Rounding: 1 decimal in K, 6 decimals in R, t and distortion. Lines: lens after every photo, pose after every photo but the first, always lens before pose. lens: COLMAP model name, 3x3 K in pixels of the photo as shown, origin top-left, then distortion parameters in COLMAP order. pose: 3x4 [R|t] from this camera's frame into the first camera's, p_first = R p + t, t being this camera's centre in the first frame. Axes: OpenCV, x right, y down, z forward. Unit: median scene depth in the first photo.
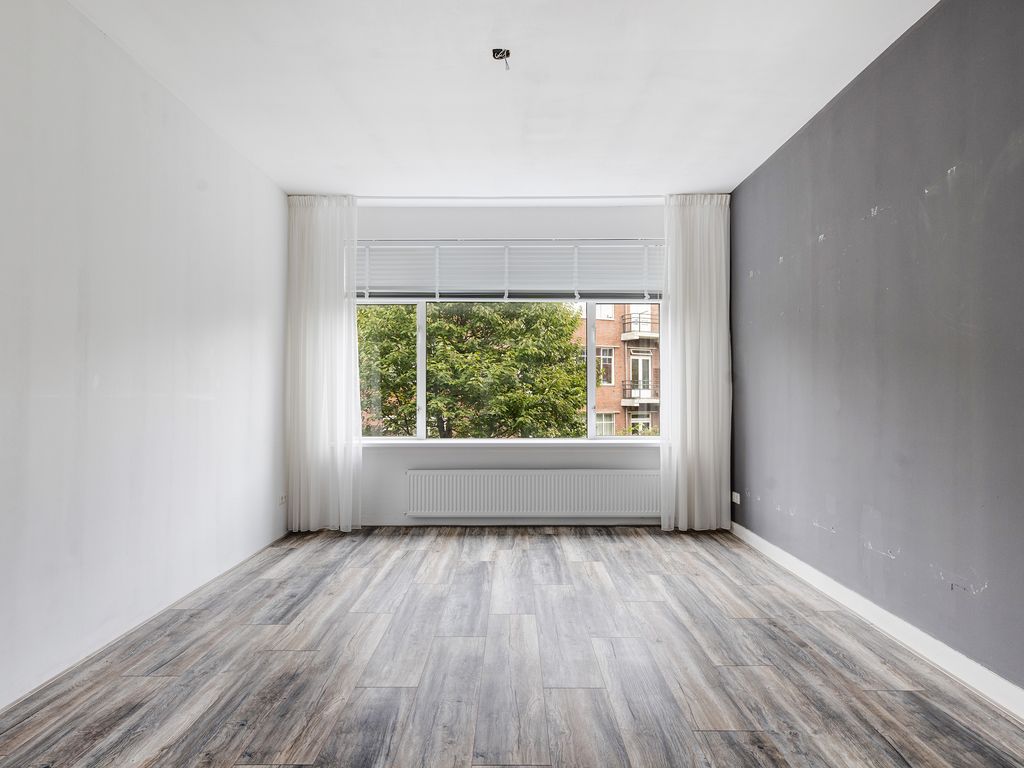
lens RADIAL K [[609.8, 0, 507.5], [0, 609.8, 390.4], [0, 0, 1]] dist [-0.000581, -0.003282]
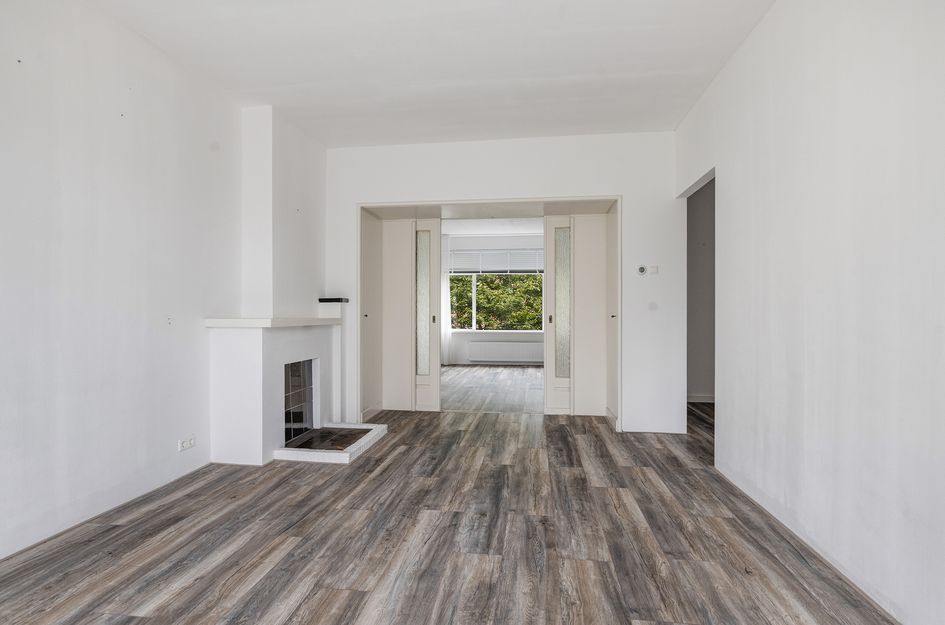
lens RADIAL K [[490.4, 0, 465.8], [0, 490.4, 313.1], [0, 0, 1]] dist [0.000136, 0.000479]
pose [[0.991099, 0.012957, -0.132497, 0.110739], [-0.011925, 0.999892, 0.008575, -0.004059], [0.132594, -0.006918, 0.991146, -1.244014]]
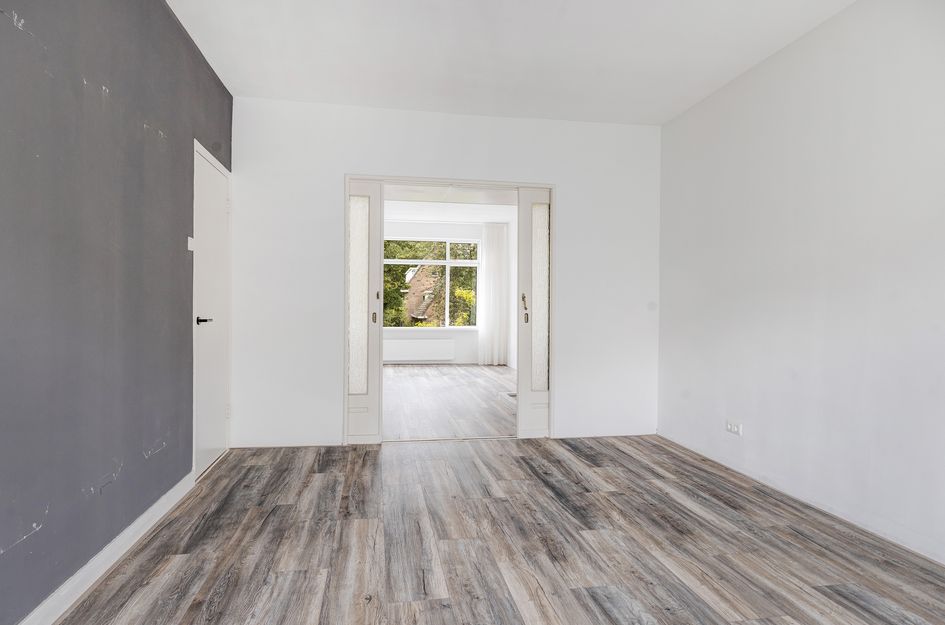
lens RADIAL K [[547.1, 0, 463.5], [0, 547.1, 311.3], [0, 0, 1]] dist [0.036185, 0.000074]
pose [[-0.984249, -0.003759, -0.176747, 0.211824], [-0.003619, 0.999993, -0.001115, 0.011762], [0.176750, -0.000458, -0.984256, 1.468803]]
